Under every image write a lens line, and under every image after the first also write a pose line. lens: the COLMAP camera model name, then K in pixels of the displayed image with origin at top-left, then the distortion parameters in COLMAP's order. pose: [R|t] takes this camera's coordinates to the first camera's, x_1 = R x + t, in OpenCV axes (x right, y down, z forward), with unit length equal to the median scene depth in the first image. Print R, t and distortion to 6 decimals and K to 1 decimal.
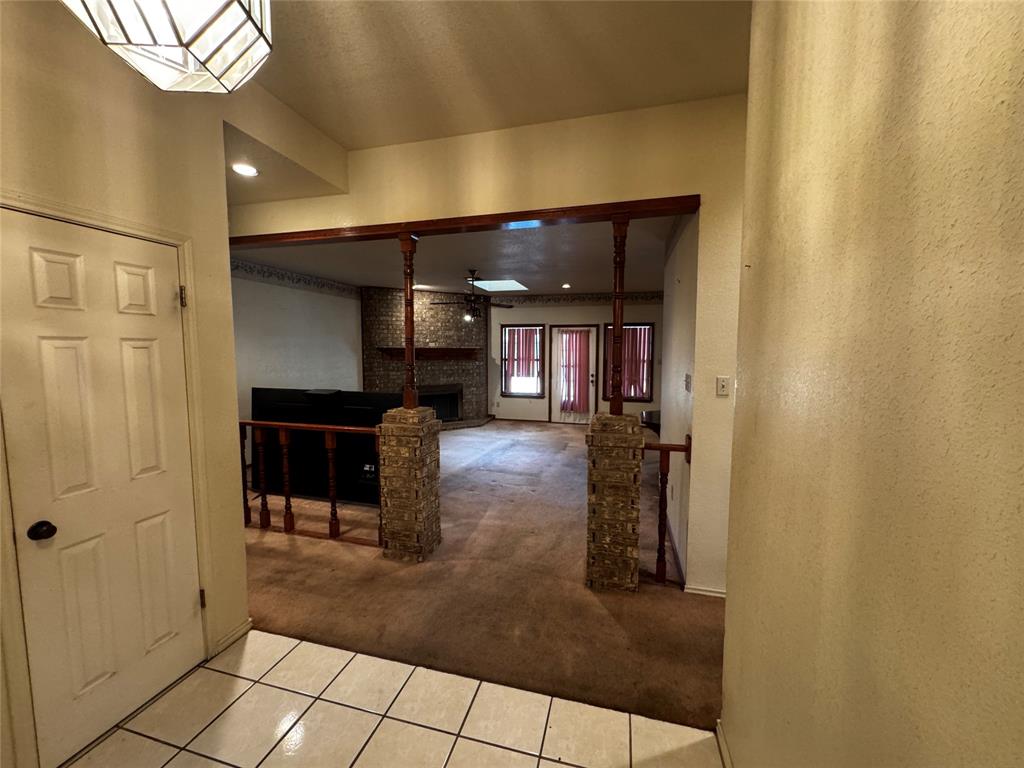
lens RADIAL K [[408.1, 0, 508.9], [0, 408.1, 379.4], [0, 0, 1]] dist [-0.001814, -0.001197]
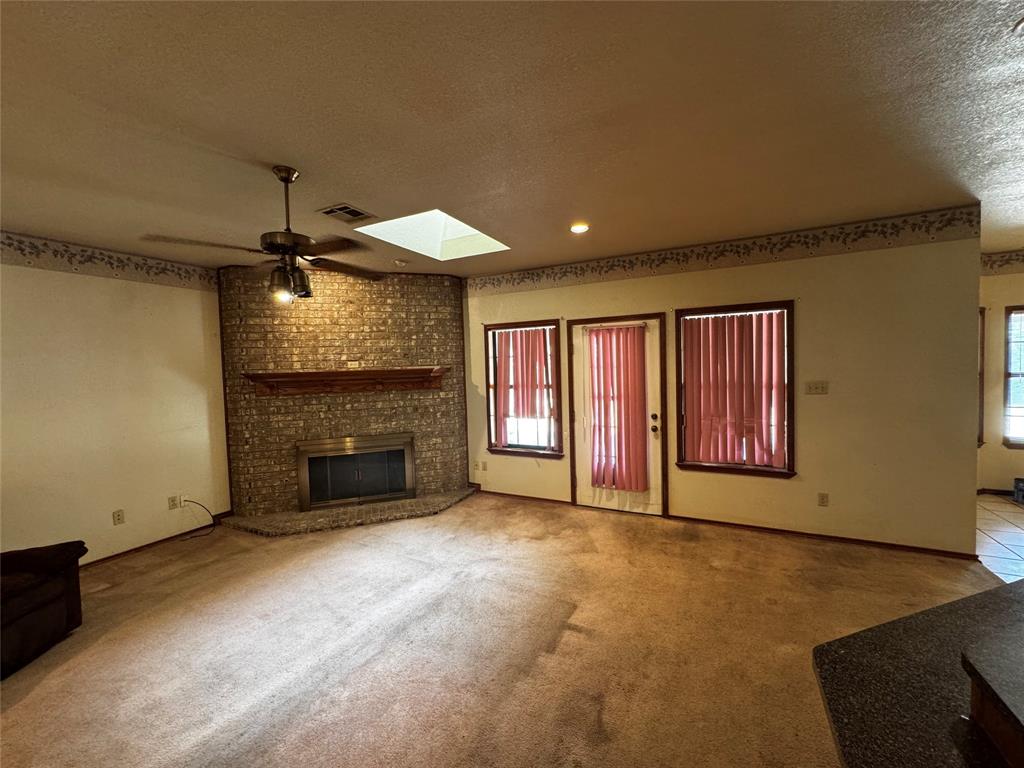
lens RADIAL K [[408.1, 0, 509.1], [0, 408.1, 382.4], [0, 0, 1]] dist [-0.001814, -0.001197]
pose [[0.979254, -0.023232, -0.201301, 0.130465], [0.016973, 0.999319, -0.032764, -0.037175], [0.201925, 0.028668, 0.978981, 0.470411]]
